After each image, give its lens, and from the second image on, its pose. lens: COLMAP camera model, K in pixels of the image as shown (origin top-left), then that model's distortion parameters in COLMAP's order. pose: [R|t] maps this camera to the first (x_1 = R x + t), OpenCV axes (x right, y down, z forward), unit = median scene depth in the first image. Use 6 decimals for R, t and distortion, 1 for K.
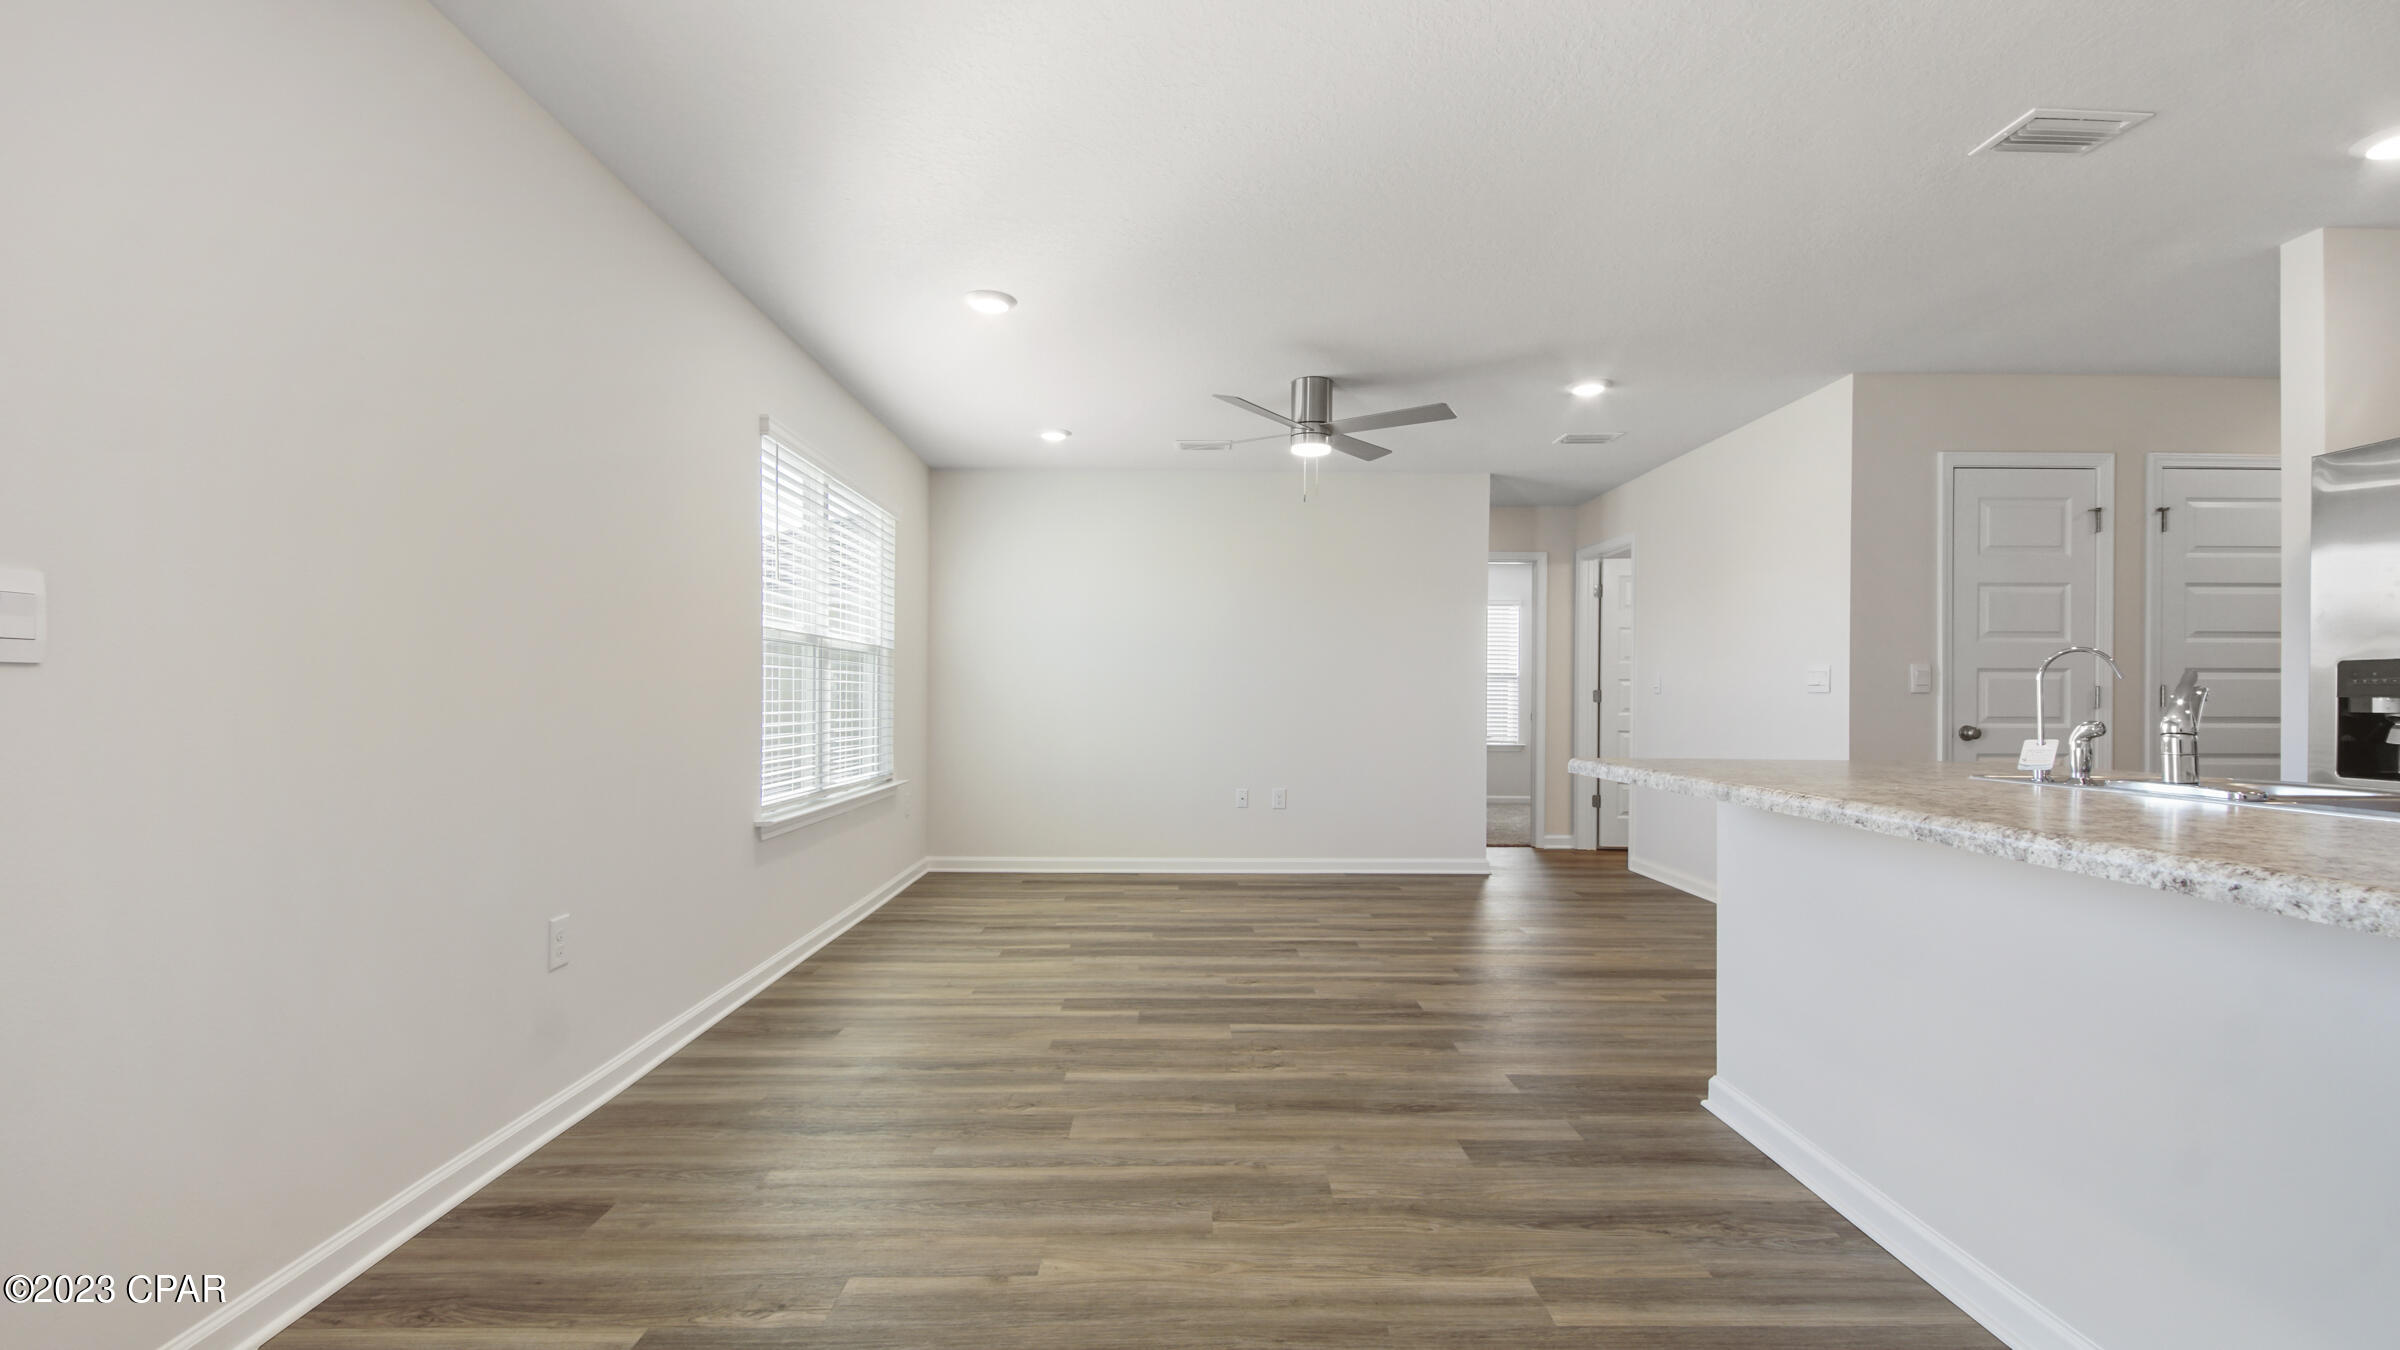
lens RADIAL K [[1066.1, 0, 1177.5], [0, 1066.1, 704.3], [0, 0, 1]] dist [0.019479, -0.014401]
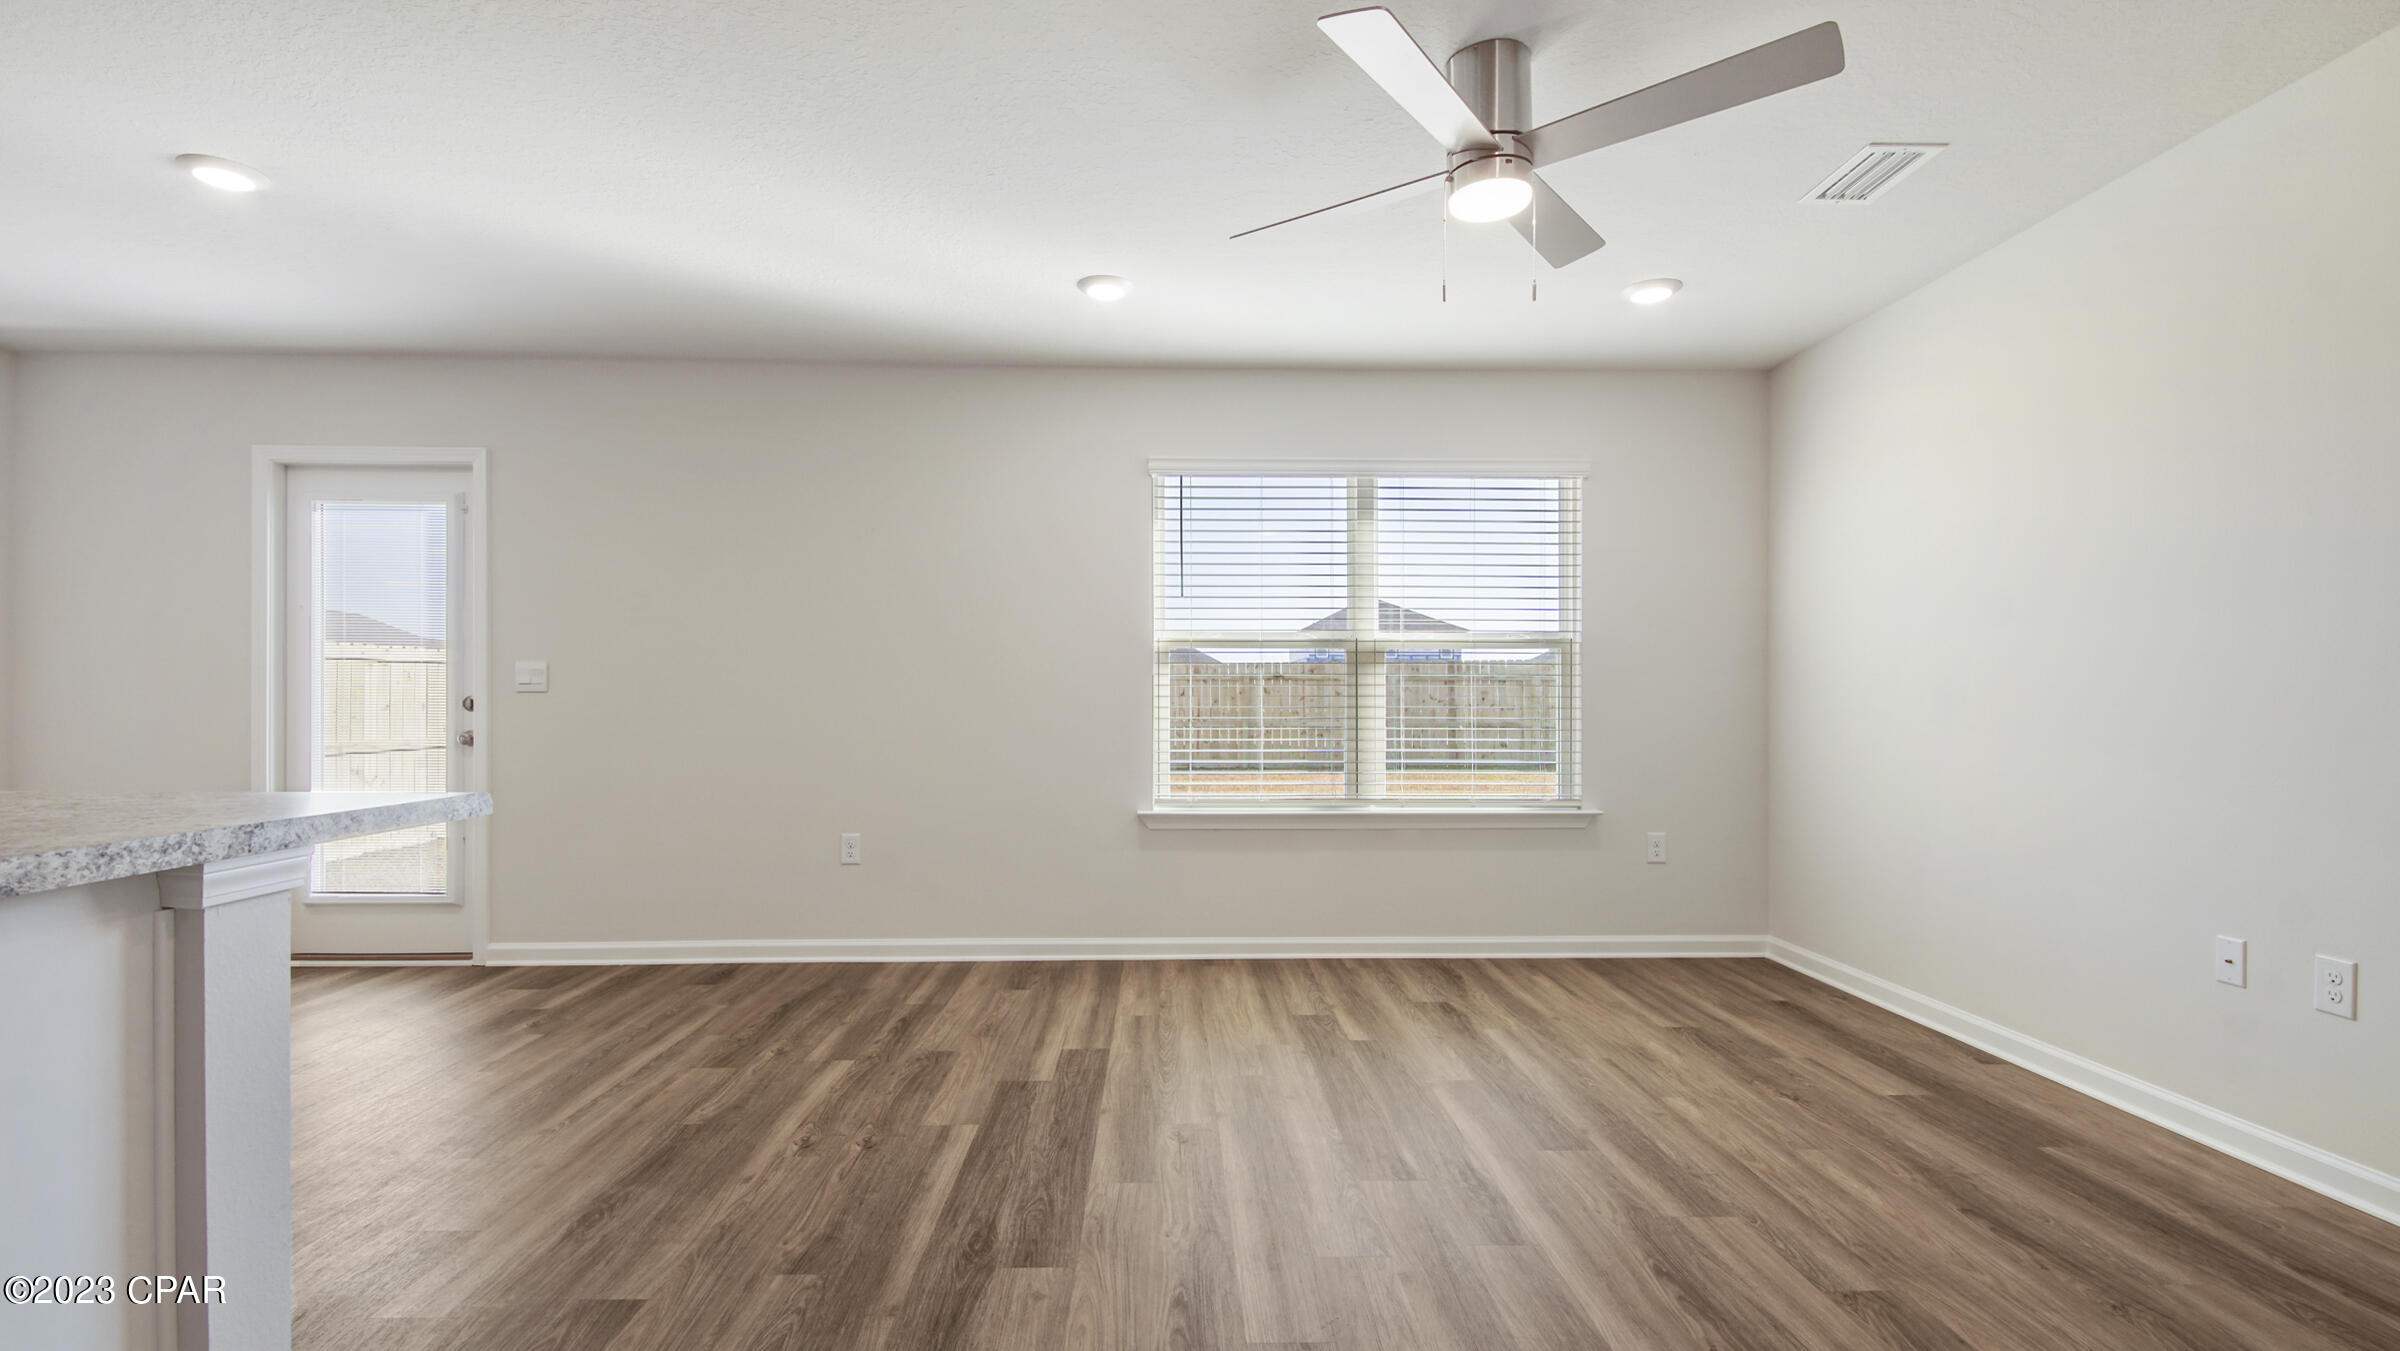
lens RADIAL K [[1038.3, 0, 1184.5], [0, 1038.3, 685.0], [0, 0, 1]] dist [0.011137, -0.002137]
pose [[0.024979, -0.019222, -0.999503, 0.604778], [-0.005191, 0.999799, -0.019357, -0.002740], [0.999675, 0.005672, 0.024874, 0.843069]]
